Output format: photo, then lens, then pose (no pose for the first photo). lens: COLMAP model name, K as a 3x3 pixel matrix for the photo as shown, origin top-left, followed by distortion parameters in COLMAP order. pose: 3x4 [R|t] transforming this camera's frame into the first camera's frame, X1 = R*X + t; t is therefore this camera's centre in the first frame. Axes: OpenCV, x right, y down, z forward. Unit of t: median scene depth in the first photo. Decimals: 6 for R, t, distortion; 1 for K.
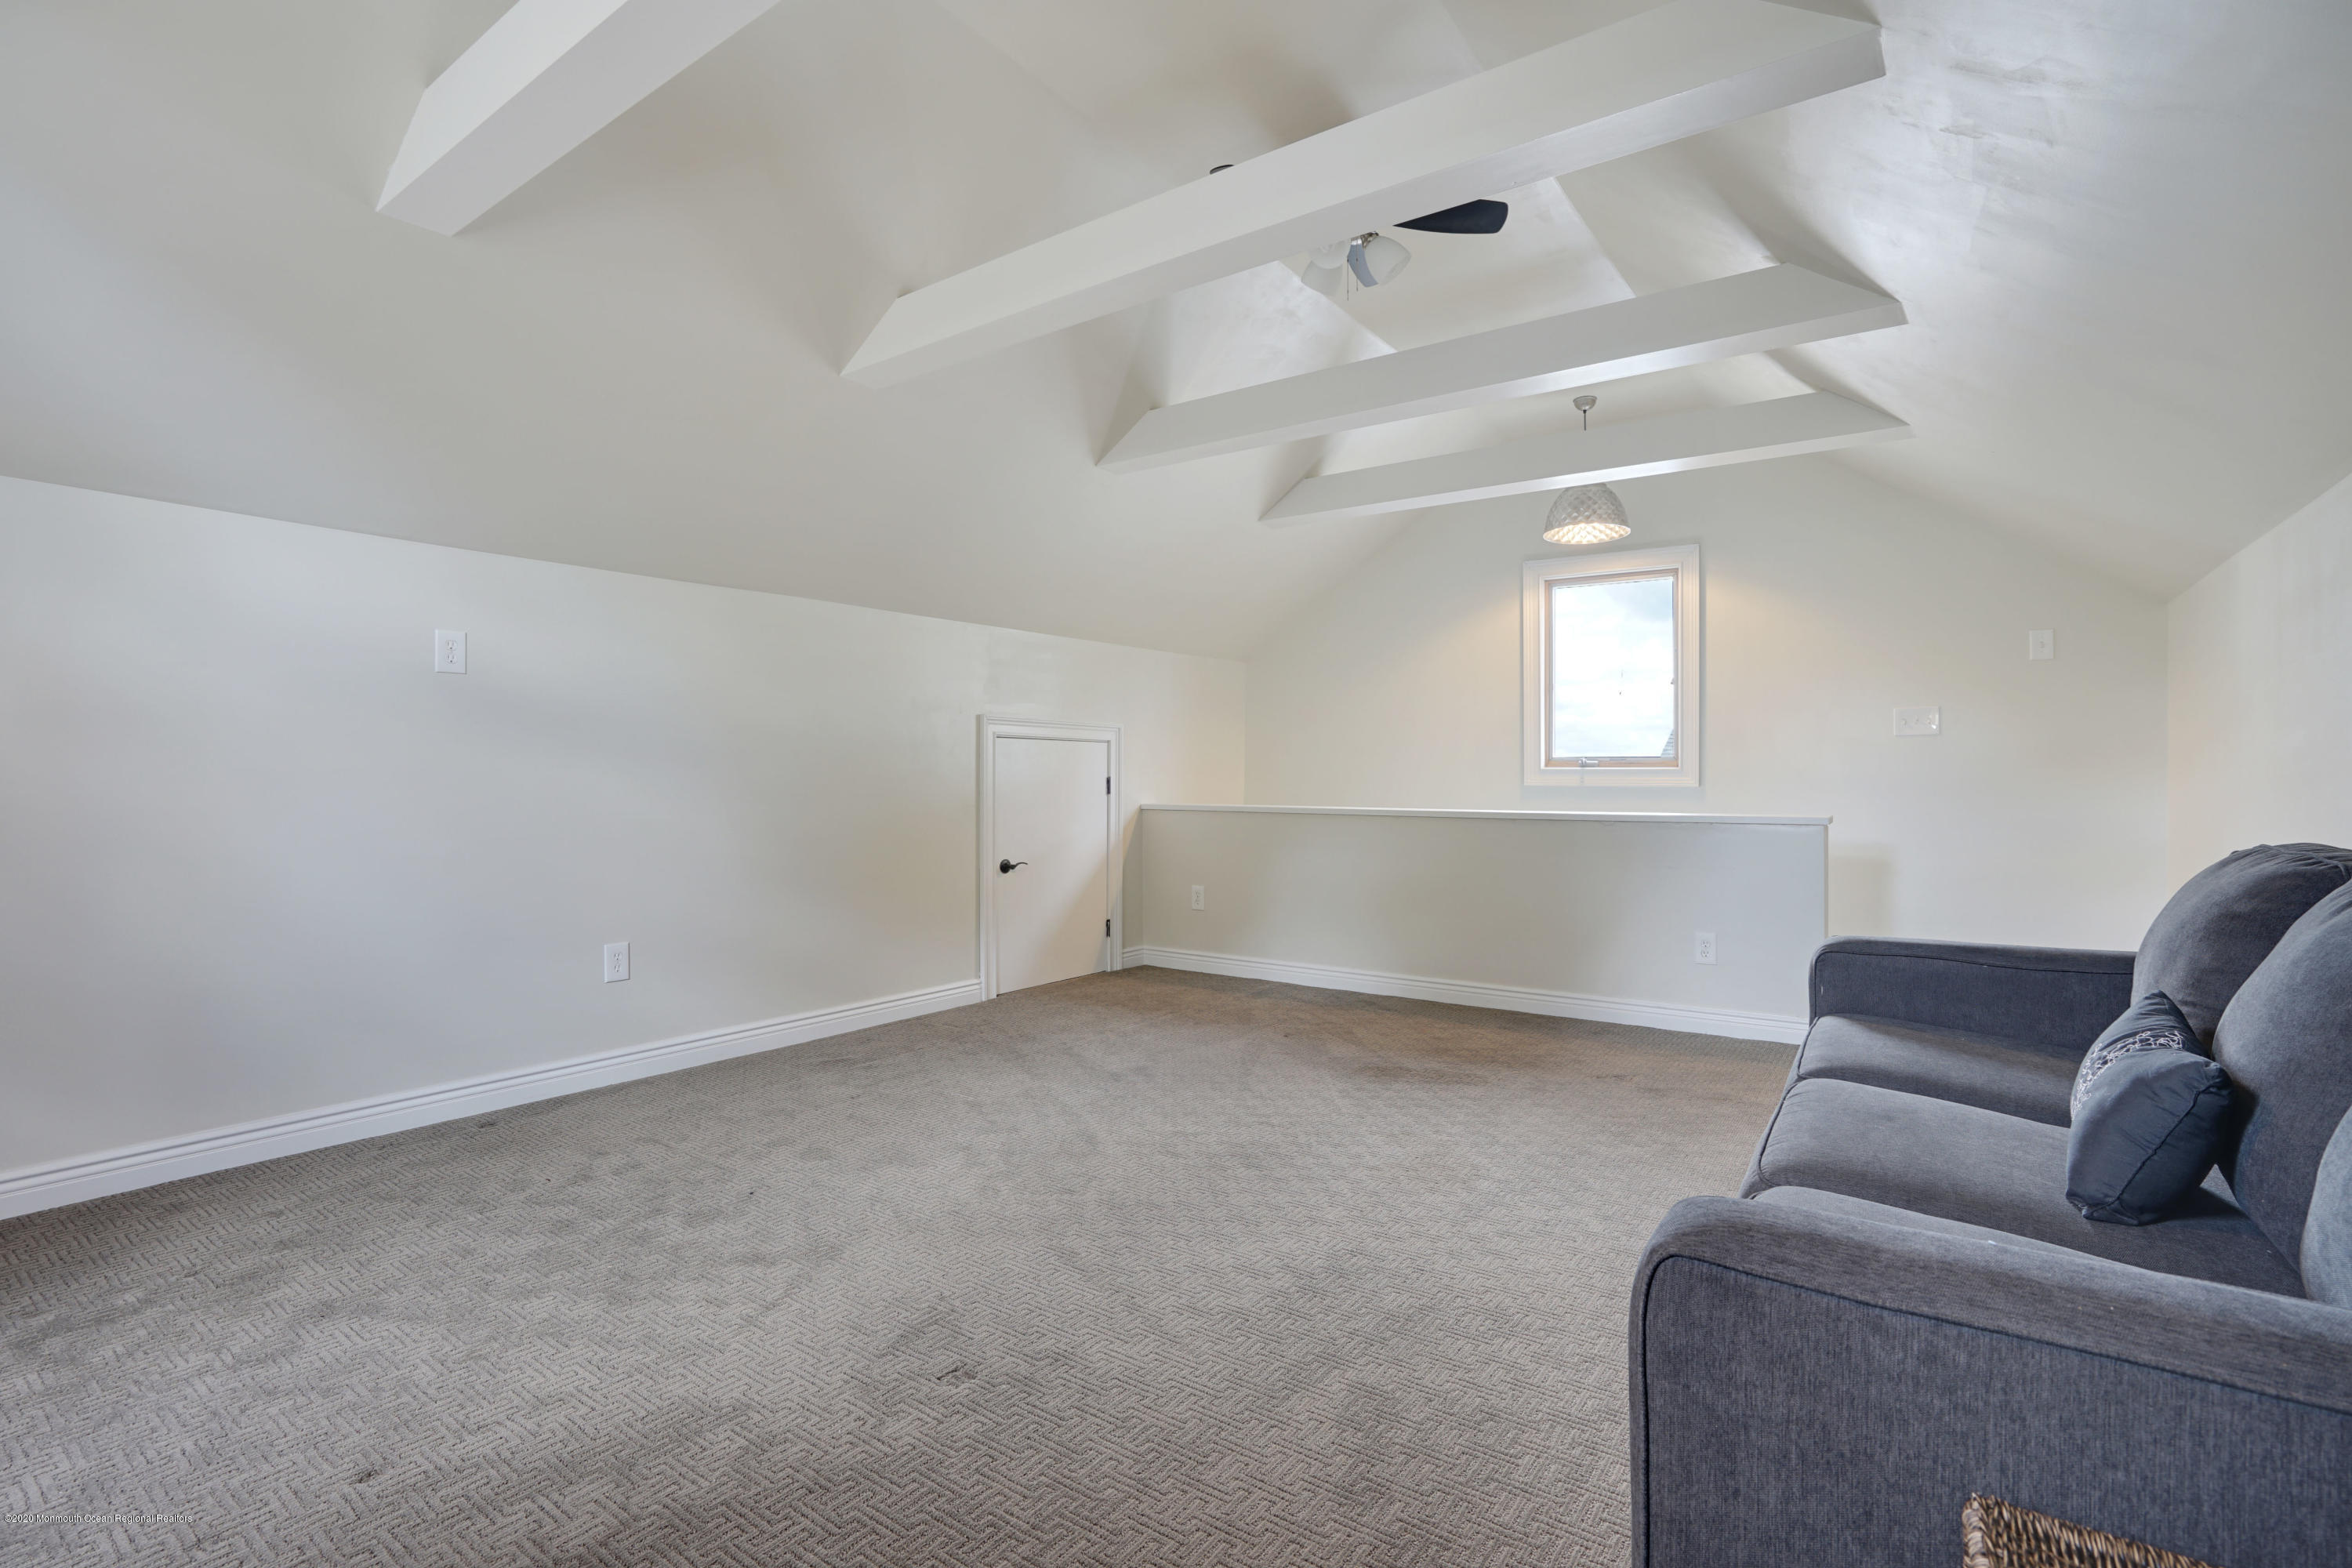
lens RADIAL K [[1096.7, 0, 1169.3], [0, 1096.7, 785.4], [0, 0, 1]] dist [-0.045744, 0.013637]
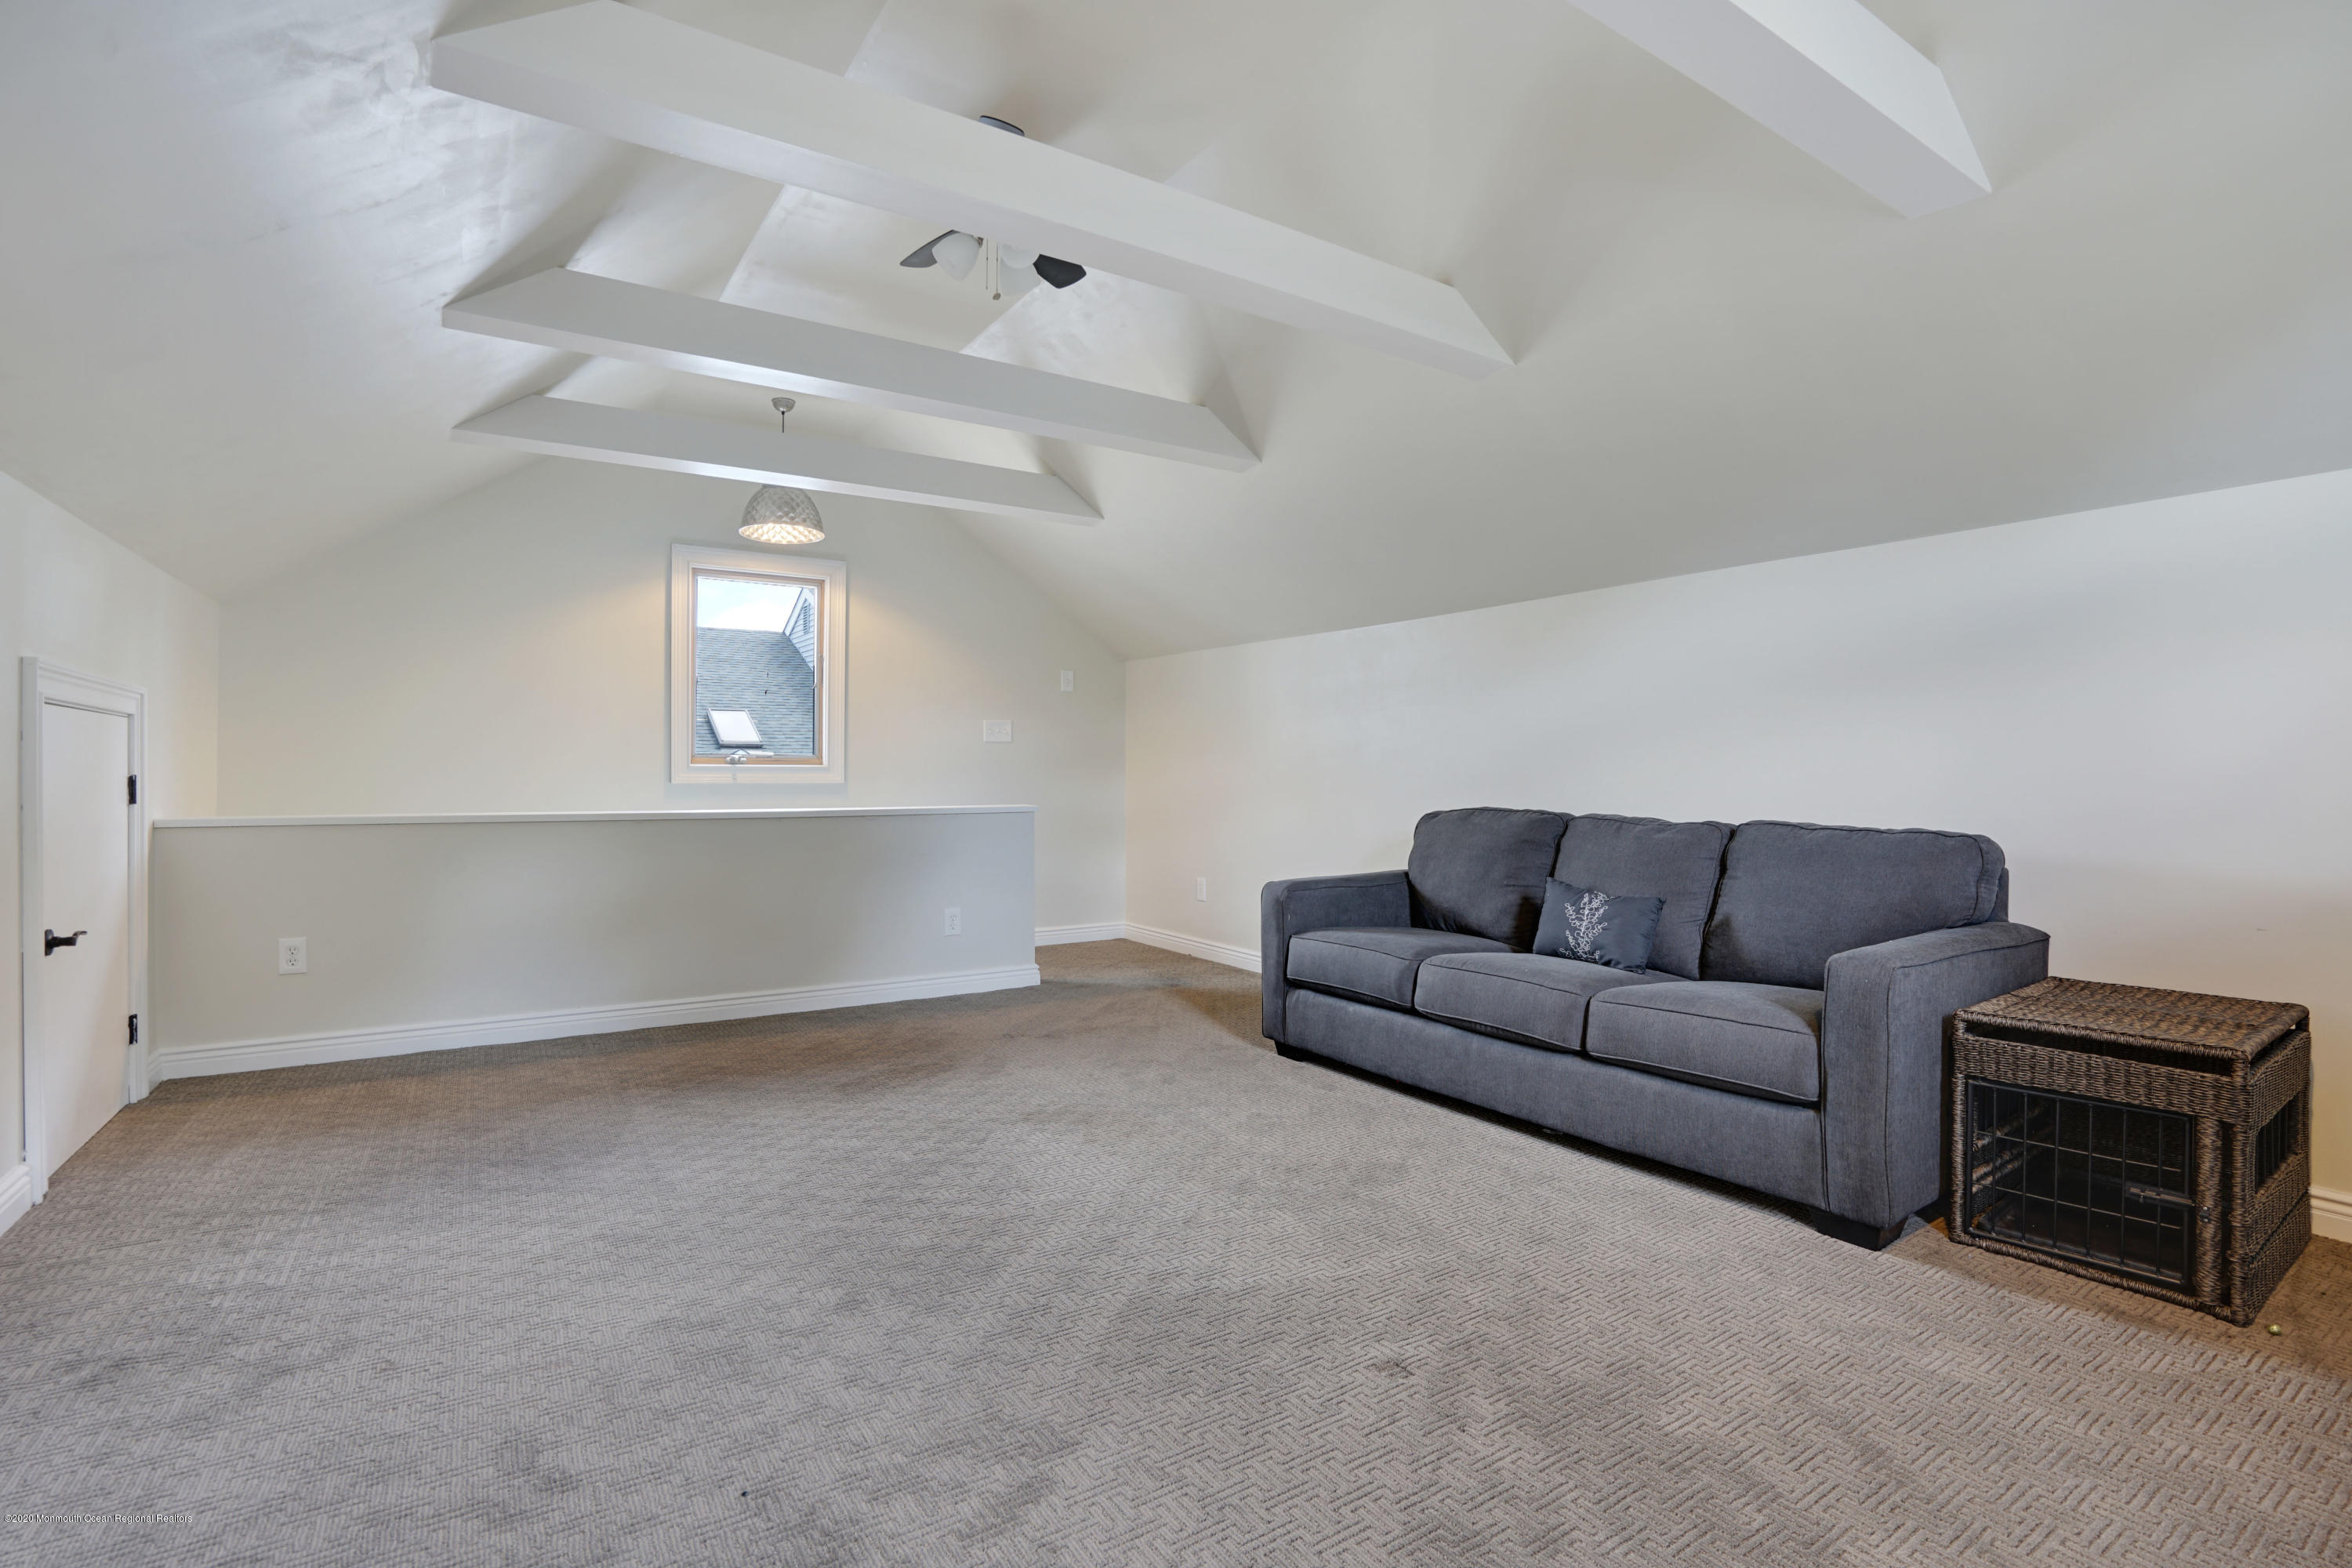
lens RADIAL K [[1096.7, 0, 1171.6], [0, 1096.7, 771.2], [0, 0, 1]] dist [-0.045744, 0.013637]
pose [[0.366054, 0.001188, 0.930593, -0.422270], [0.006703, 0.999970, -0.003914, -0.003957], [-0.930569, 0.007670, 0.366035, 0.289379]]
